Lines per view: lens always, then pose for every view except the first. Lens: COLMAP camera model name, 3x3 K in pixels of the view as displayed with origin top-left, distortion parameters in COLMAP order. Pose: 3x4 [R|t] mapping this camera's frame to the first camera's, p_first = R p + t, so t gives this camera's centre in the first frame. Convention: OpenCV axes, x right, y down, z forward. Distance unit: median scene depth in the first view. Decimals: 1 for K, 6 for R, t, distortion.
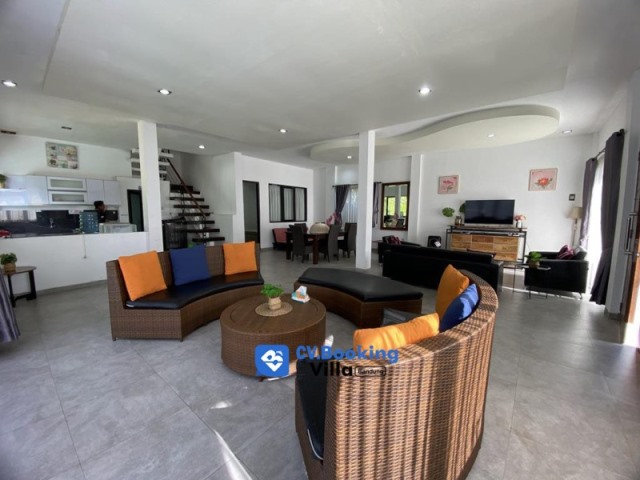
lens RADIAL K [[257.4, 0, 313.3], [0, 257.4, 243.3], [0, 0, 1]] dist [-0.001565, -0.000759]
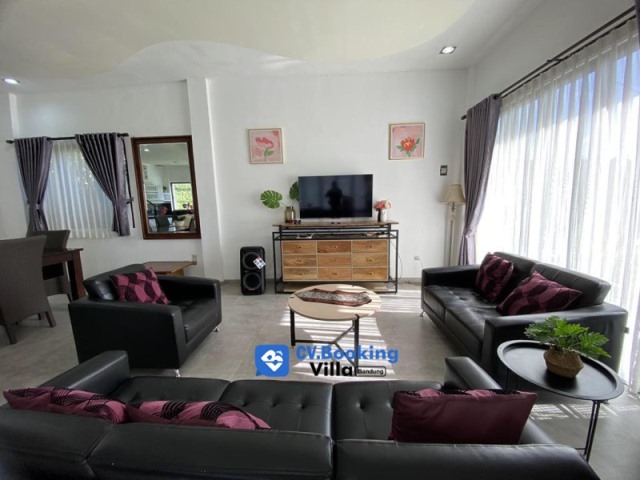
lens RADIAL K [[257.4, 0, 319.4], [0, 257.4, 240.4], [0, 0, 1]] dist [-0.001565, -0.000759]
pose [[0.779735, -0.106877, 0.616920, 0.278183], [0.099760, 0.993943, 0.046105, -0.053051], [-0.618111, 0.025594, 0.785674, 0.548969]]
